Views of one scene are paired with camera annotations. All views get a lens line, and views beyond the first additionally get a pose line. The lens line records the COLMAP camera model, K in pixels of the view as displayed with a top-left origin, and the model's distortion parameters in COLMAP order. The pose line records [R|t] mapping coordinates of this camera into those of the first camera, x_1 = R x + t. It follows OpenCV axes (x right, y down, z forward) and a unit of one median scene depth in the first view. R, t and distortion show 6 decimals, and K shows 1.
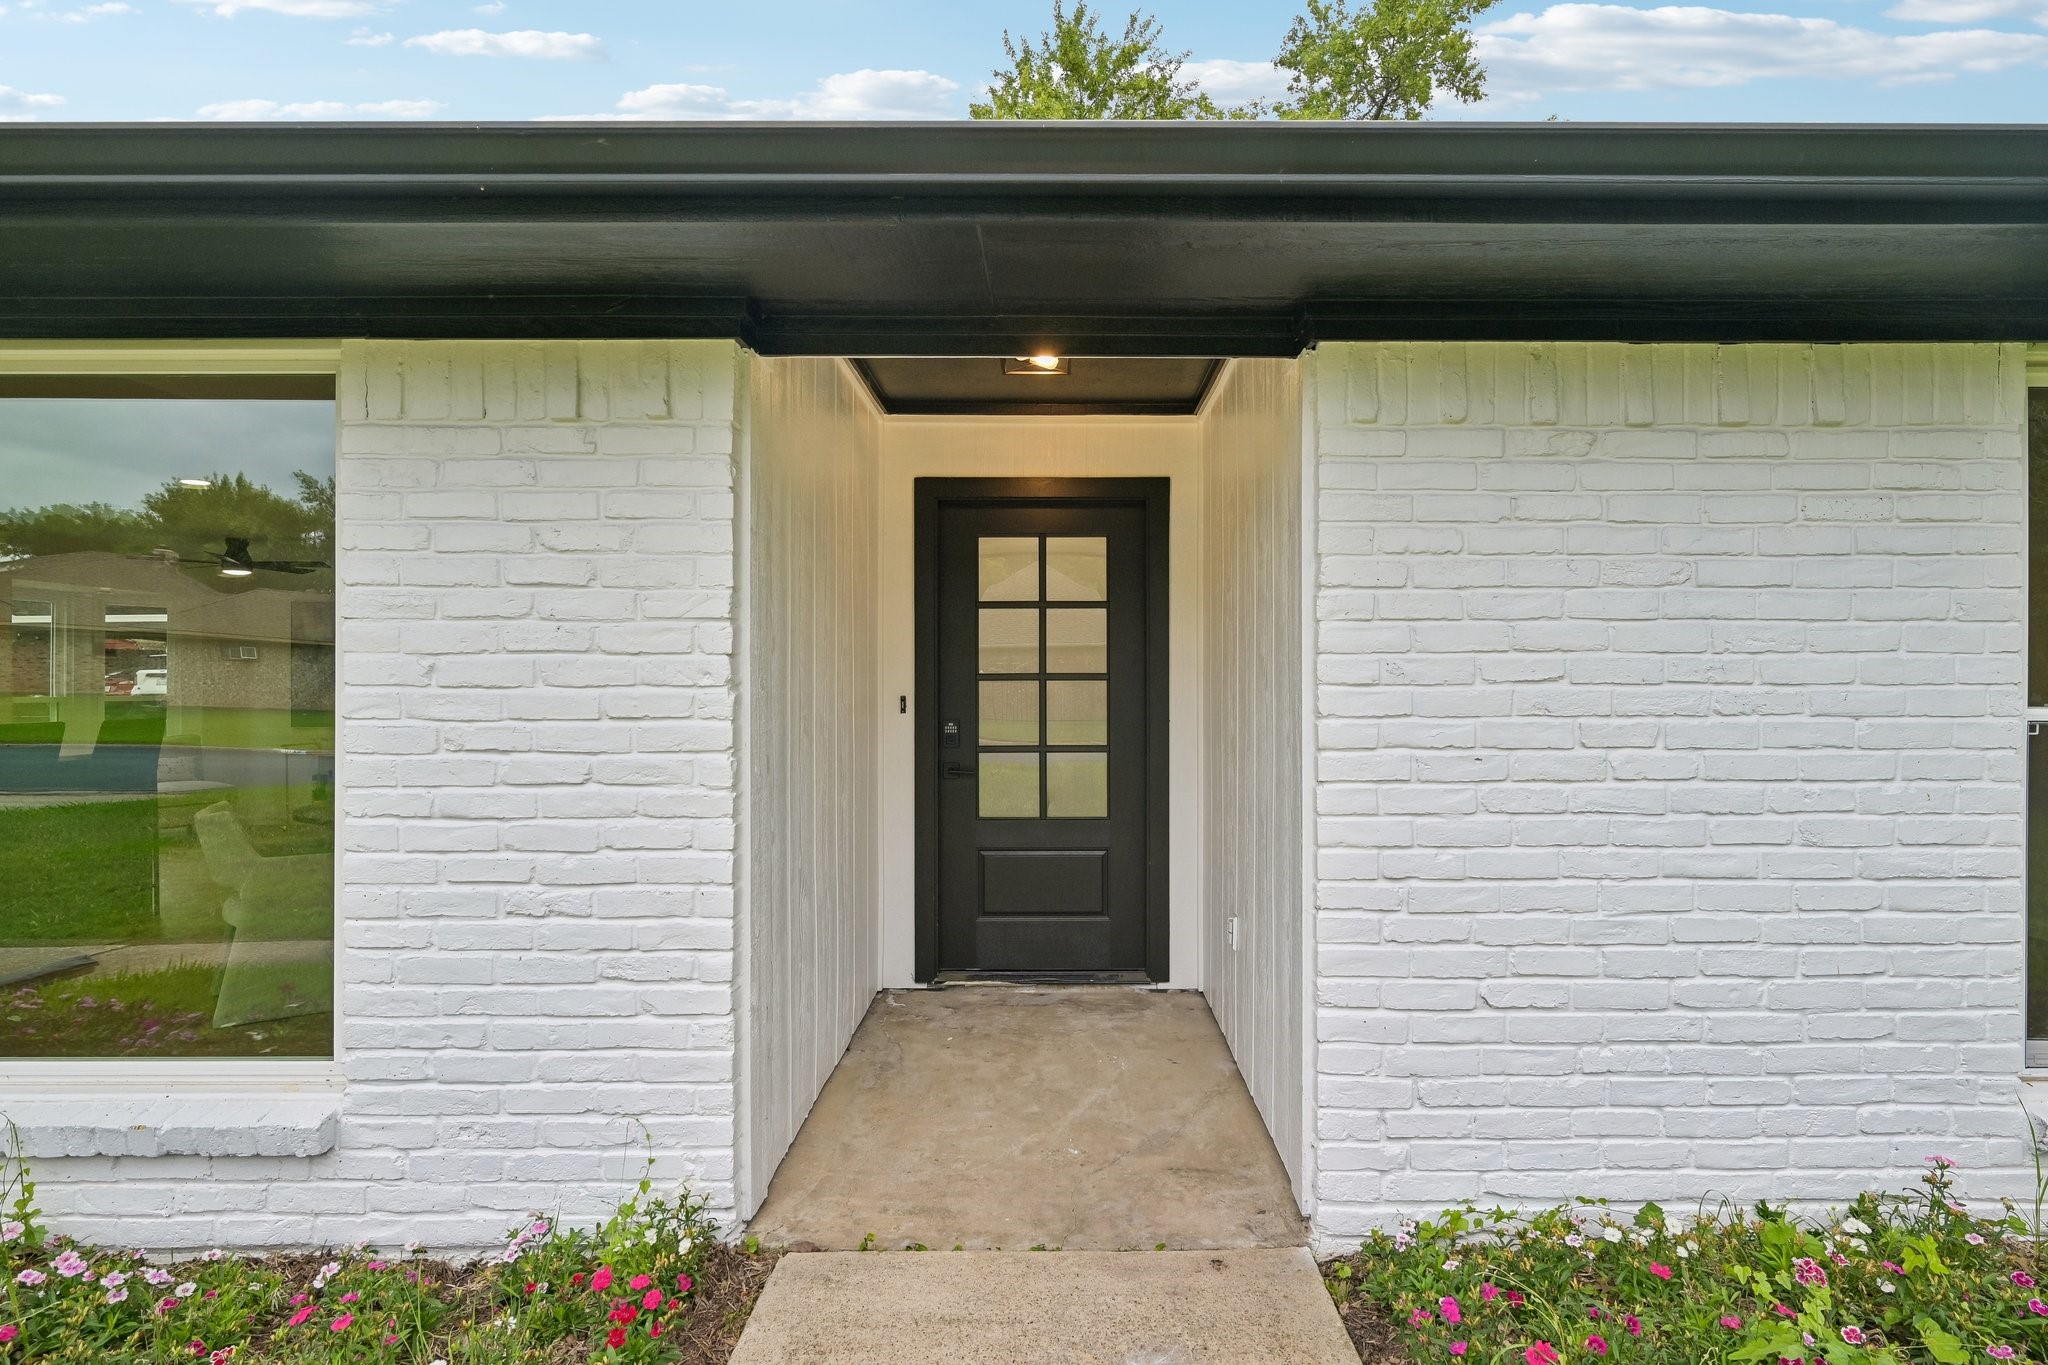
lens RADIAL K [[1064.3, 0, 1060.8], [0, 1064.3, 681.2], [0, 0, 1]] dist [0.000300, 0.000013]
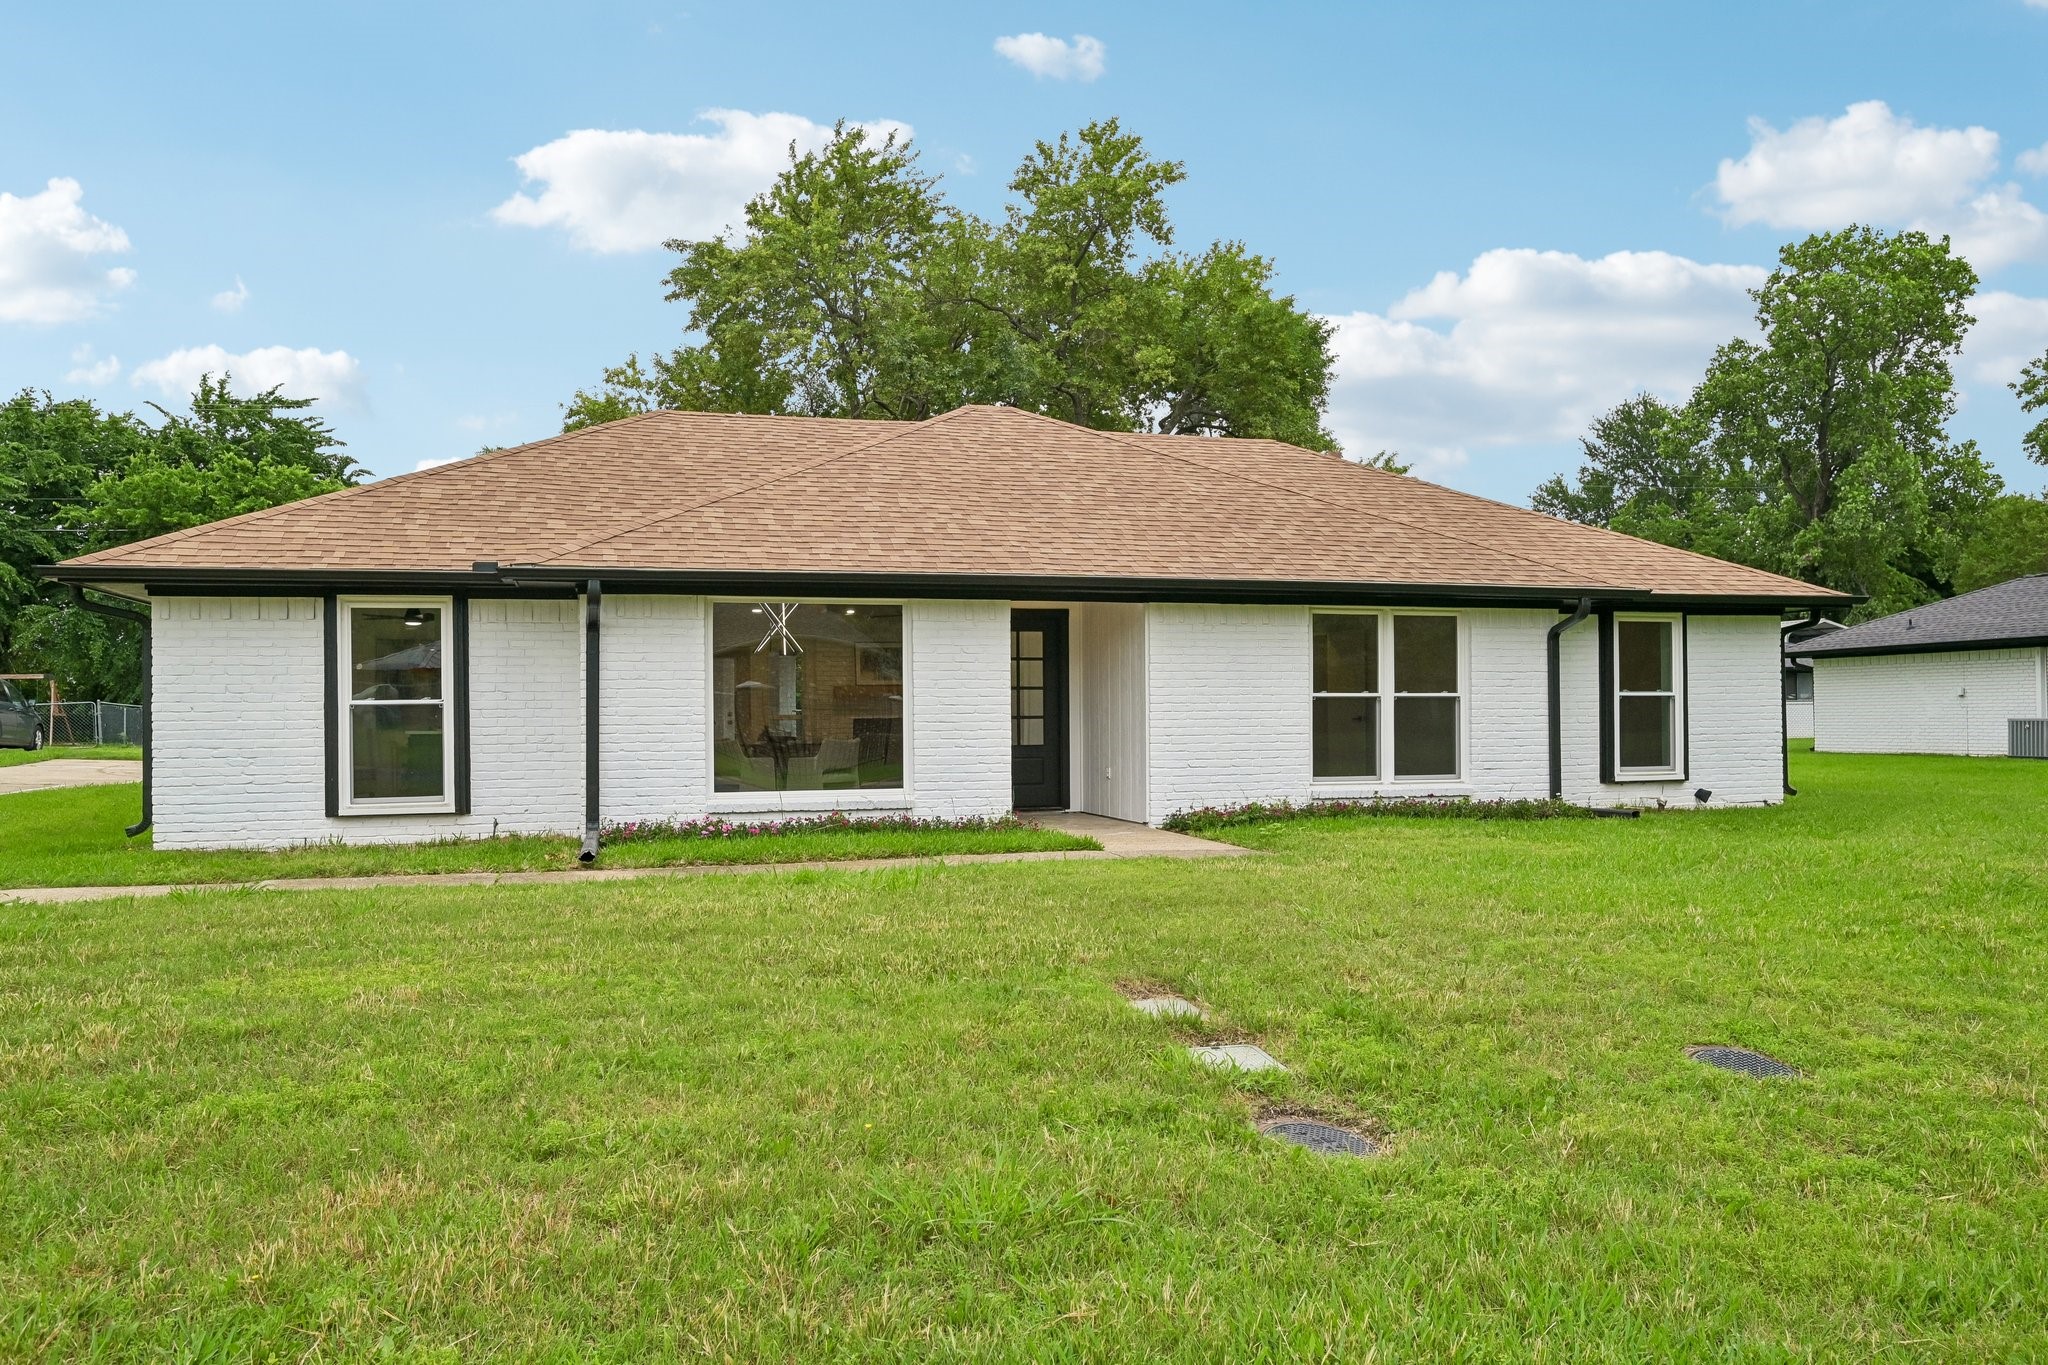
lens RADIAL K [[1420.4, 0, 1025.6], [0, 1420.4, 706.8], [0, 0, 1]] dist [0.002809, 0.003975]
pose [[0.960728, -0.005233, 0.277441, -1.689843], [0.005988, 0.999980, -0.001875, 0.083484], [-0.277426, 0.003462, 0.960741, -4.002166]]
